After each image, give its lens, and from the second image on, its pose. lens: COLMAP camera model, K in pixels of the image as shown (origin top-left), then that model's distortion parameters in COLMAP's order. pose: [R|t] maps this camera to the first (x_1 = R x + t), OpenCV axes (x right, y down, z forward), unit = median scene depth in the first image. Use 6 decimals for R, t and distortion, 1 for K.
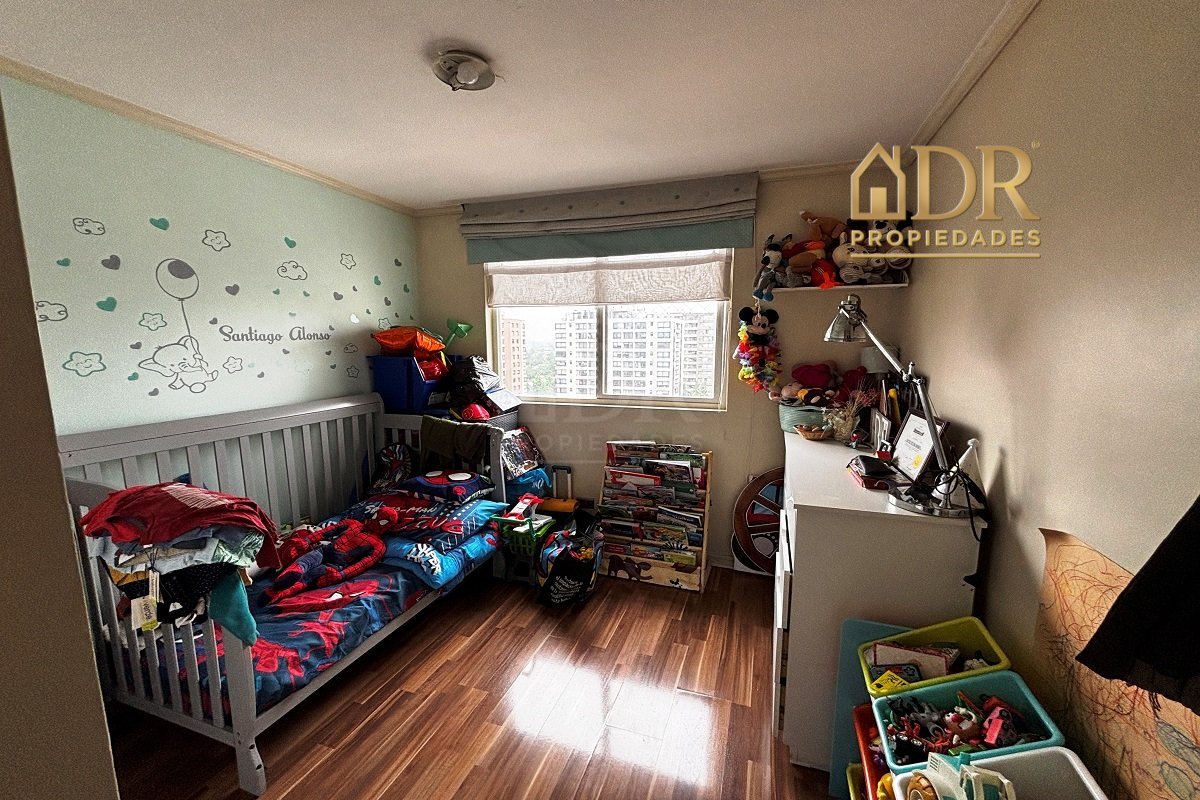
lens RADIAL K [[486.6, 0, 600.0], [0, 486.6, 413.9], [0, 0, 1]] dist [0.010473, -0.000649]
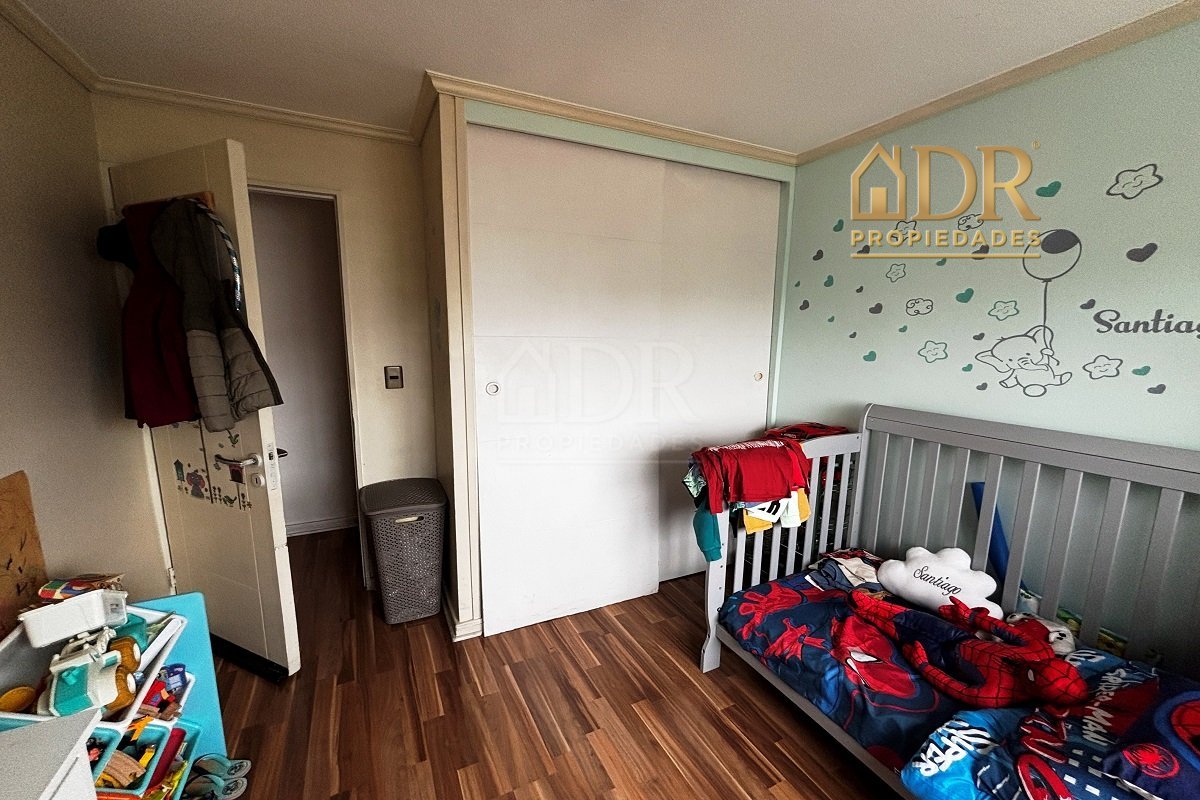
lens RADIAL K [[486.6, 0, 600.0], [0, 486.6, 413.9], [0, 0, 1]] dist [0.010473, -0.000649]
pose [[-0.699310, 0.117599, -0.705079, 0.252237], [-0.115166, 0.954953, 0.273498, -0.156923], [0.705481, 0.272461, -0.654265, 1.050552]]
